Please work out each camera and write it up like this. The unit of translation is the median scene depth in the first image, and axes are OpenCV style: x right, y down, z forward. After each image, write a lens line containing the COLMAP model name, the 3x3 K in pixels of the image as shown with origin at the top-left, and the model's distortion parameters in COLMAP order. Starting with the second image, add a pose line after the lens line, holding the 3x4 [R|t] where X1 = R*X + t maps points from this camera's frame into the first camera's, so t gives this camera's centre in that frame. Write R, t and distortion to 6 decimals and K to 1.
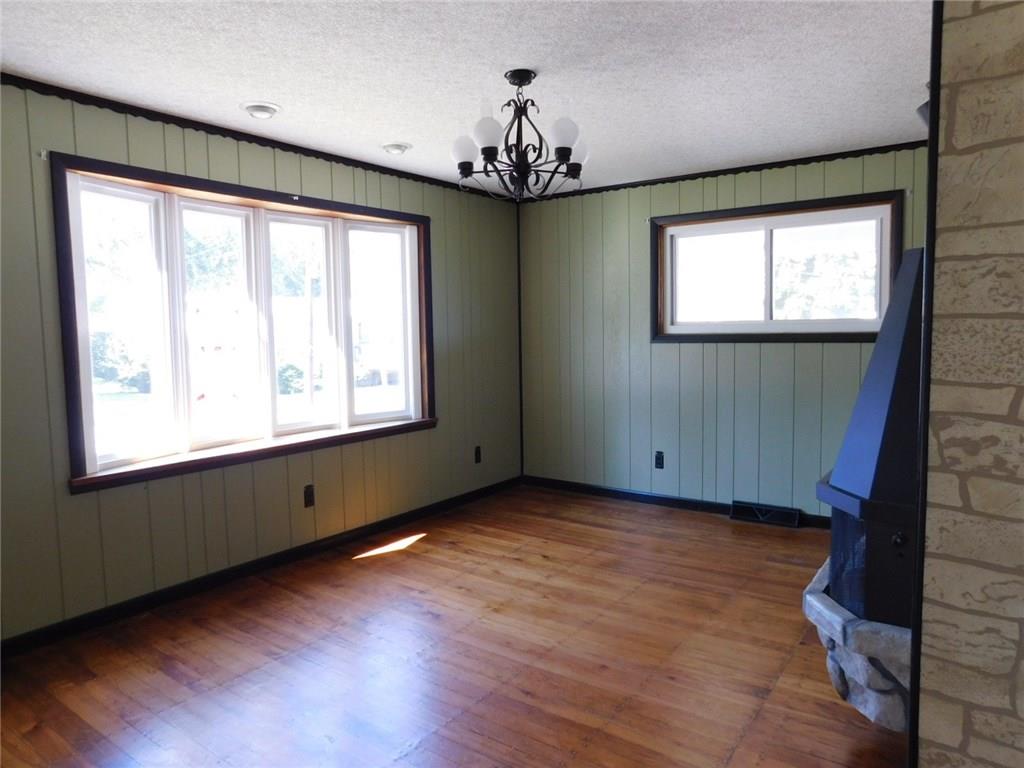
lens RADIAL K [[673.9, 0, 513.3], [0, 673.9, 382.5], [0, 0, 1]] dist [-0.052945, 0.030440]
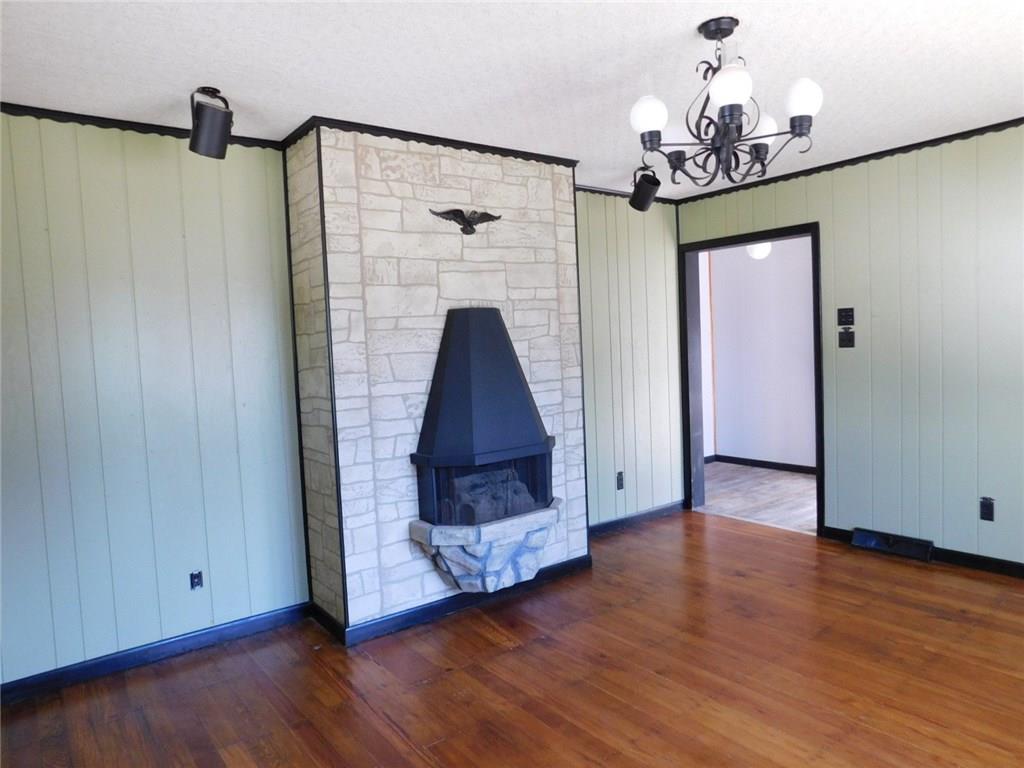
lens RADIAL K [[673.9, 0, 511.2], [0, 673.9, 383.4], [0, 0, 1]] dist [-0.052945, 0.030440]
pose [[-0.954020, 0.039154, 0.297173, 0.027614], [0.082439, 0.987471, 0.134553, -0.157436], [-0.288182, 0.152865, -0.945295, 1.771363]]
